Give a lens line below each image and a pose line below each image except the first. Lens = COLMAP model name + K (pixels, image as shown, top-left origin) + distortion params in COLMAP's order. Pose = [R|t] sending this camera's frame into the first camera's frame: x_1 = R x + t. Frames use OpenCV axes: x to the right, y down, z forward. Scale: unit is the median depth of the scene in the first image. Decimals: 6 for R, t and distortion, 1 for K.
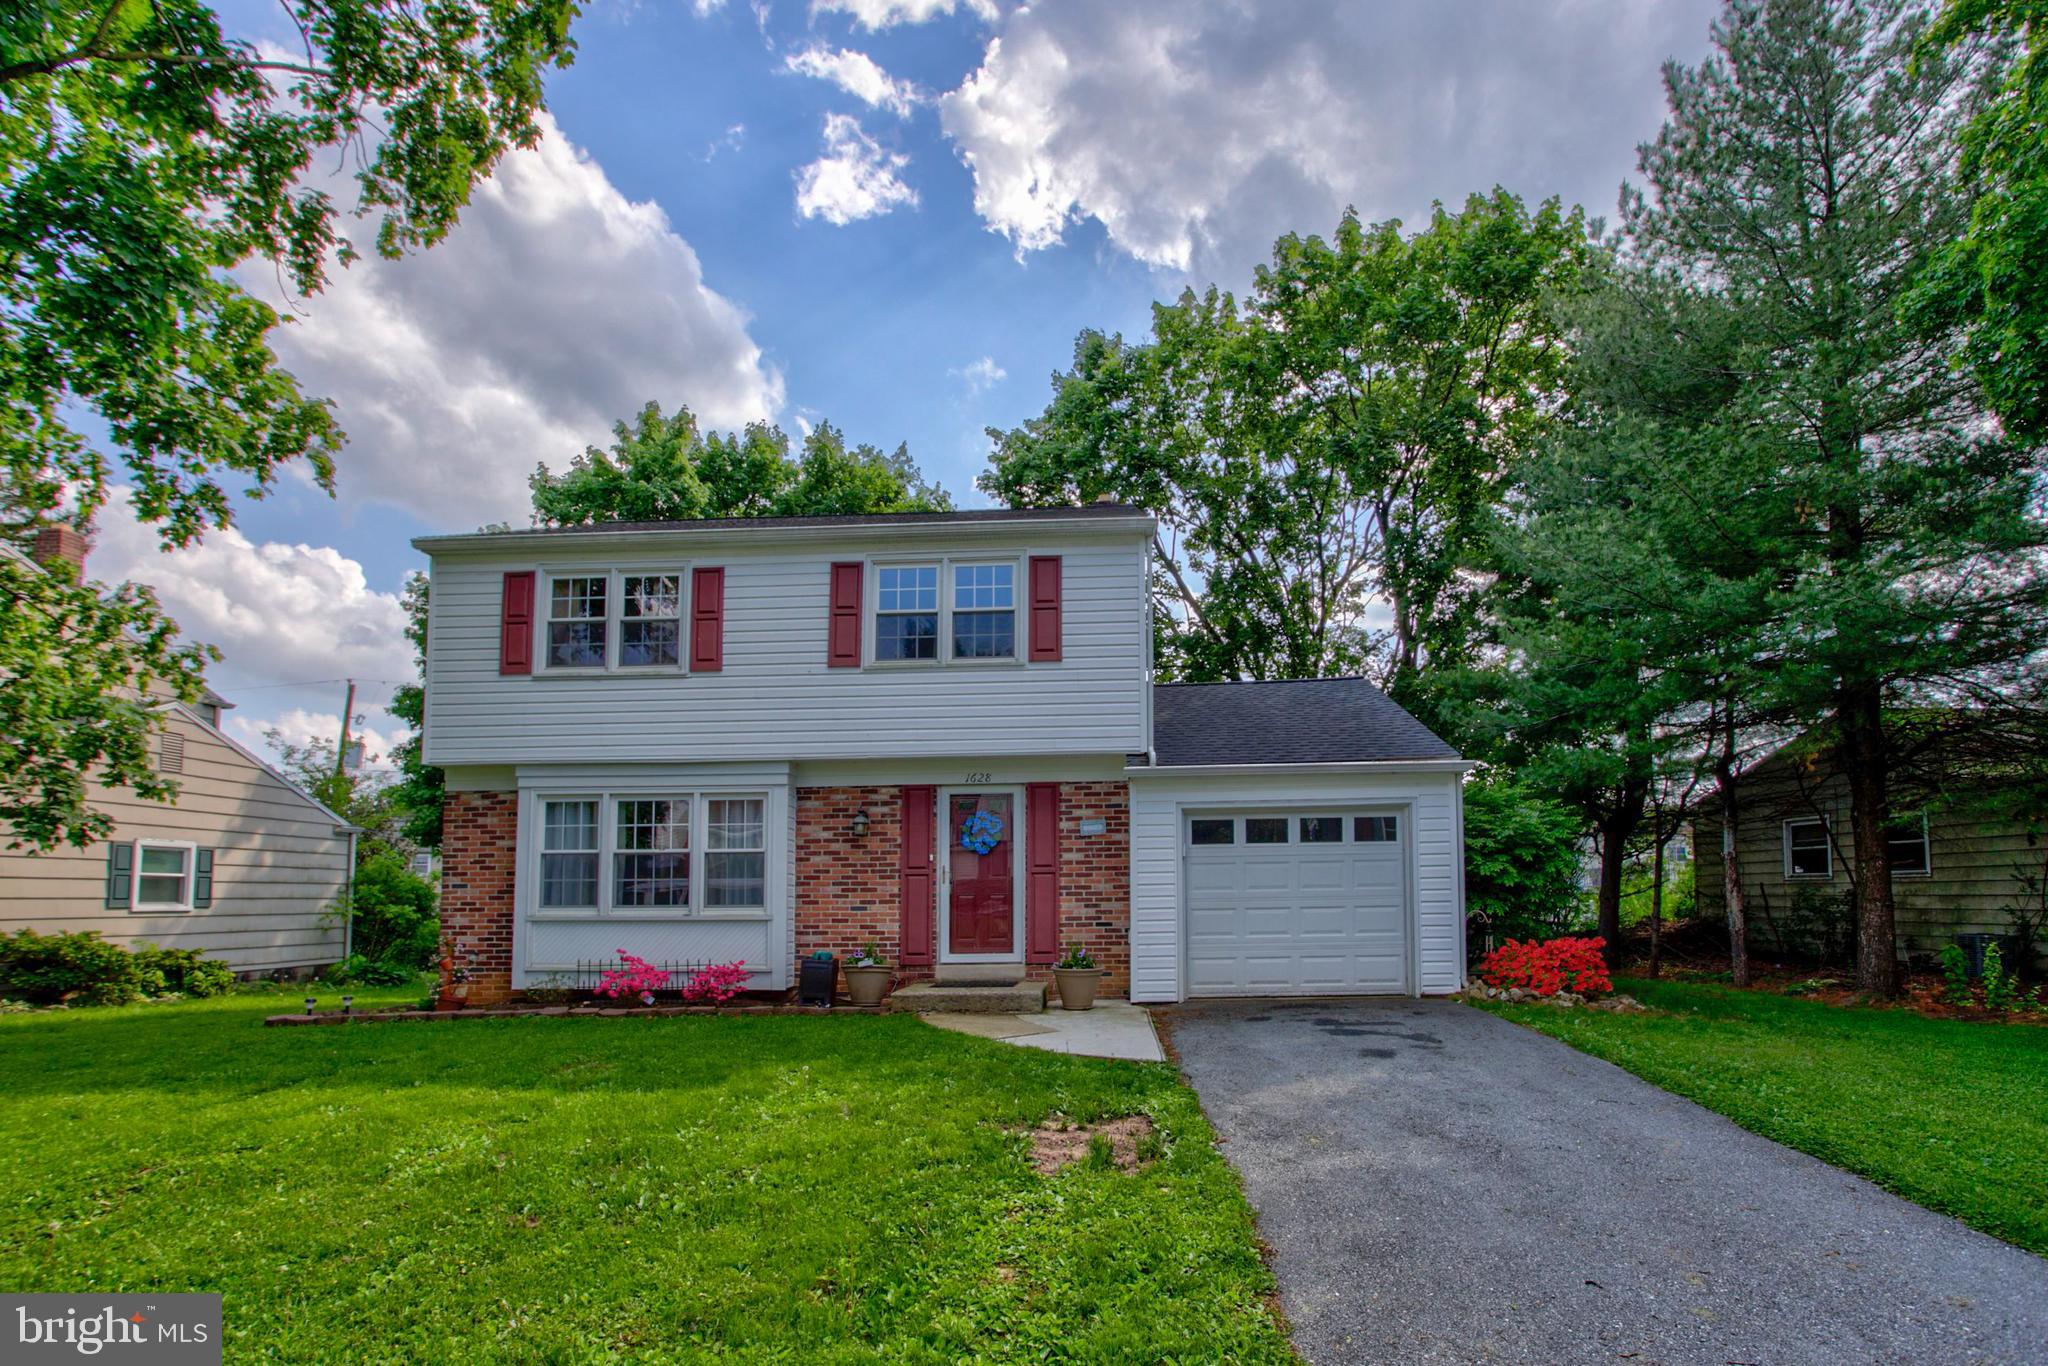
lens RADIAL K [[1030.5, 0, 1030.3], [0, 1030.5, 770.6], [0, 0, 1]] dist [-0.061068, 0.041354]
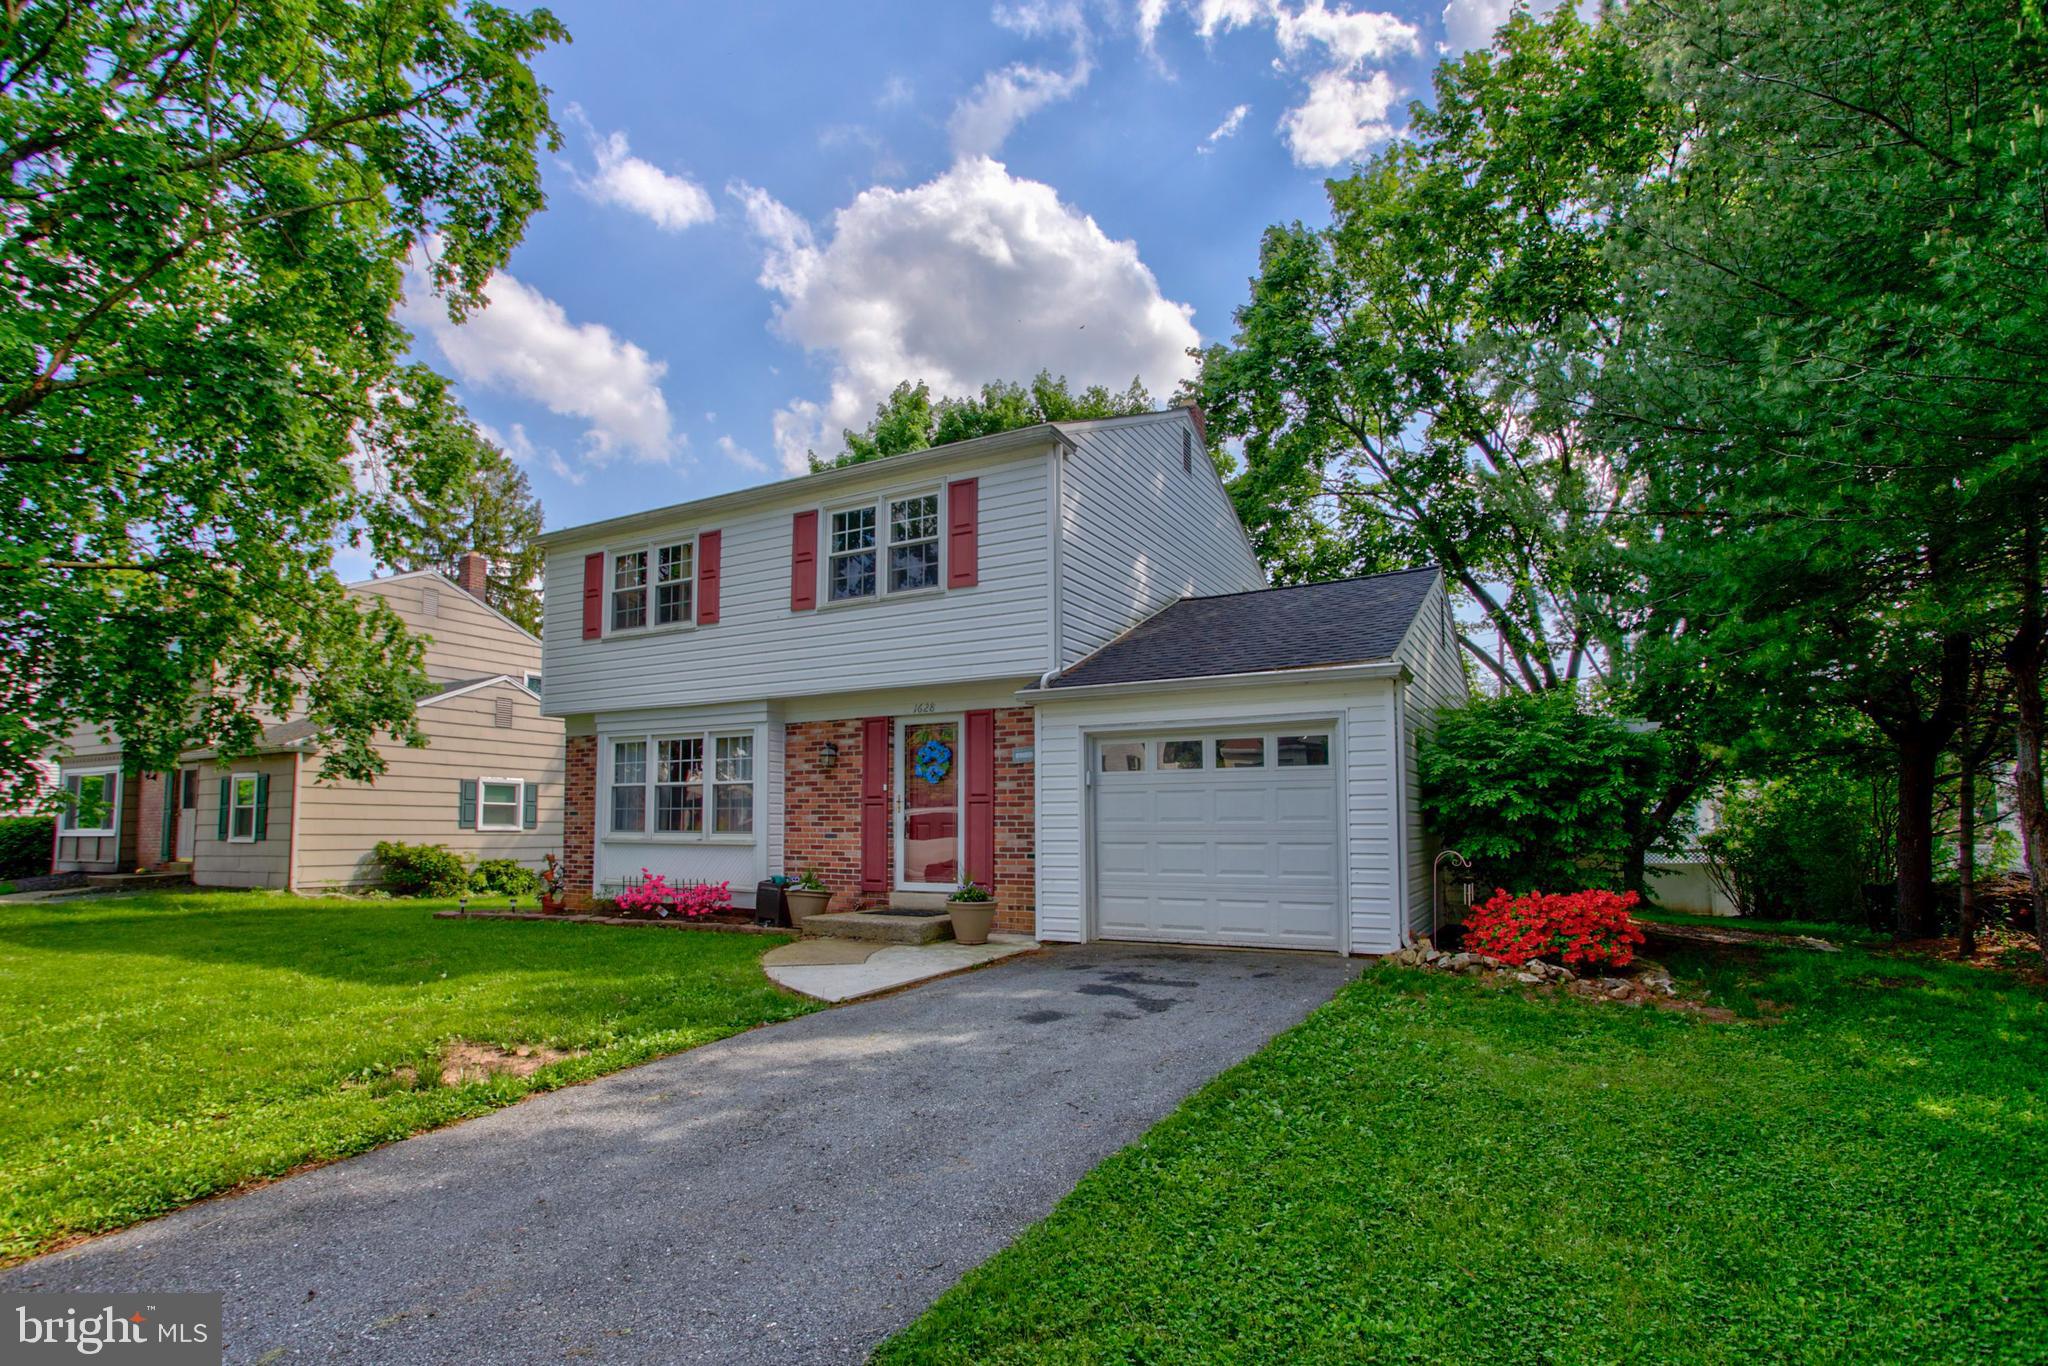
lens RADIAL K [[995.8, 0, 1024.0], [0, 995.8, 683.0], [0, 0, 1]] dist [-0.057951, 0.035377]
pose [[0.897223, -0.053080, -0.438375, 0.469858], [0.045012, 0.998572, -0.028784, 0.015249], [0.439277, 0.006094, 0.898331, 0.167879]]
